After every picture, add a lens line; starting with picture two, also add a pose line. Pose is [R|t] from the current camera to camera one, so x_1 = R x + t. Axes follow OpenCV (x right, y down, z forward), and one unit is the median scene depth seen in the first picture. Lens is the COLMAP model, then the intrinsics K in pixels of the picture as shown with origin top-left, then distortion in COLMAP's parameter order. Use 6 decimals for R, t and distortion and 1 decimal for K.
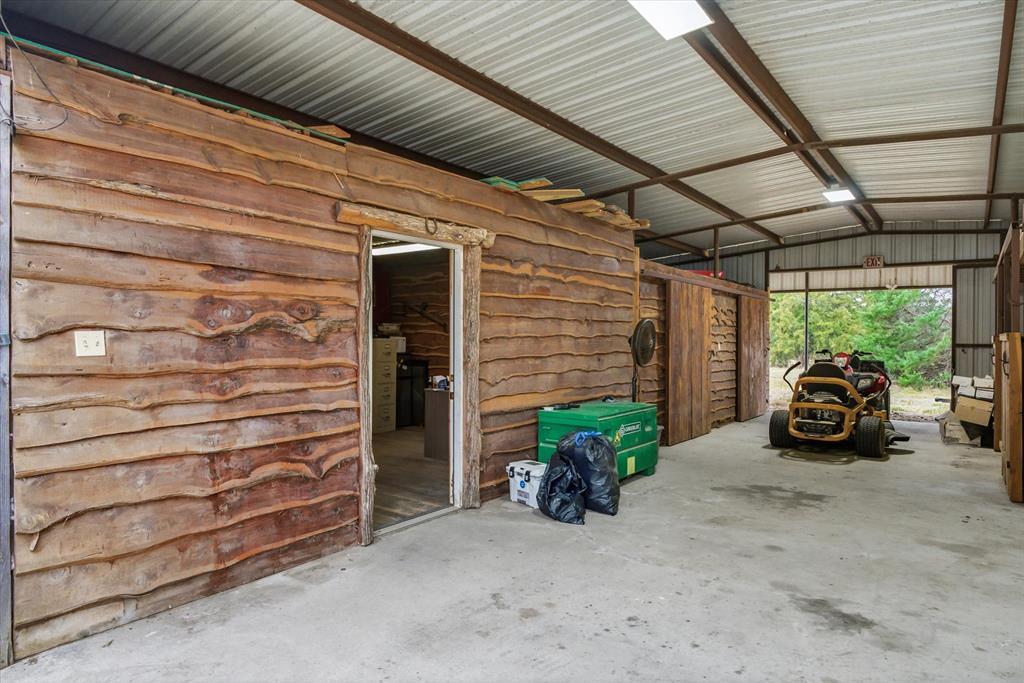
lens RADIAL K [[607.9, 0, 512.0], [0, 607.9, 341.5], [0, 0, 1]] dist [-0.000566, -0.000074]
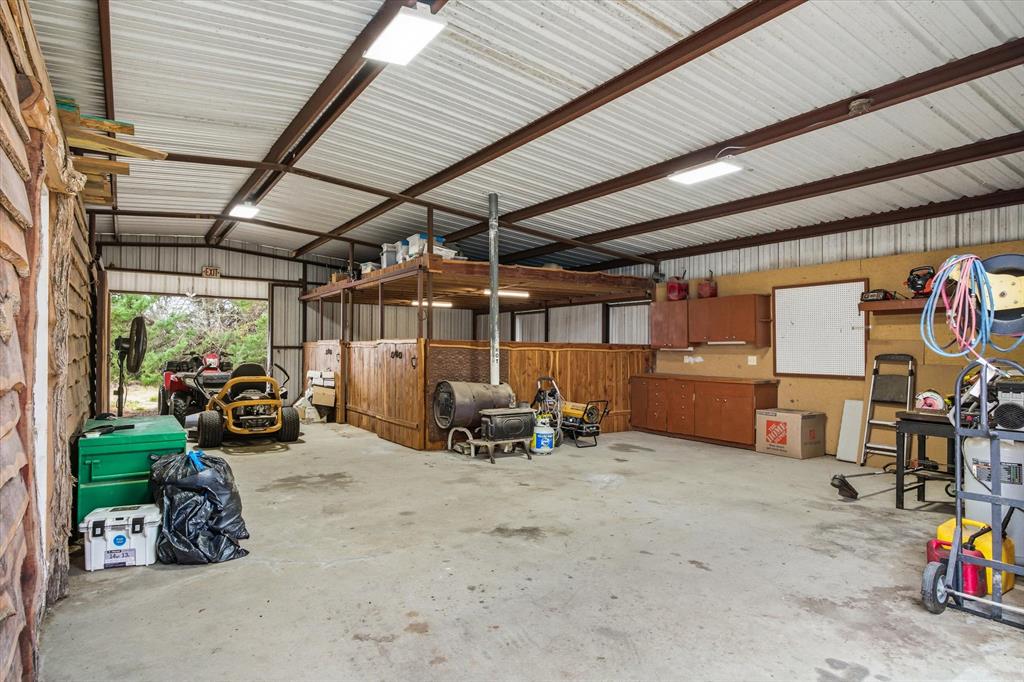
lens RADIAL K [[562.5, 0, 509.4], [0, 562.5, 345.8], [0, 0, 1]] dist [-0.000725, 0.000061]
pose [[0.354640, -0.000831, 0.935002, -0.462057], [-0.002344, 0.999996, 0.001777, 0.000955], [-0.935000, -0.002822, 0.354637, 0.342361]]
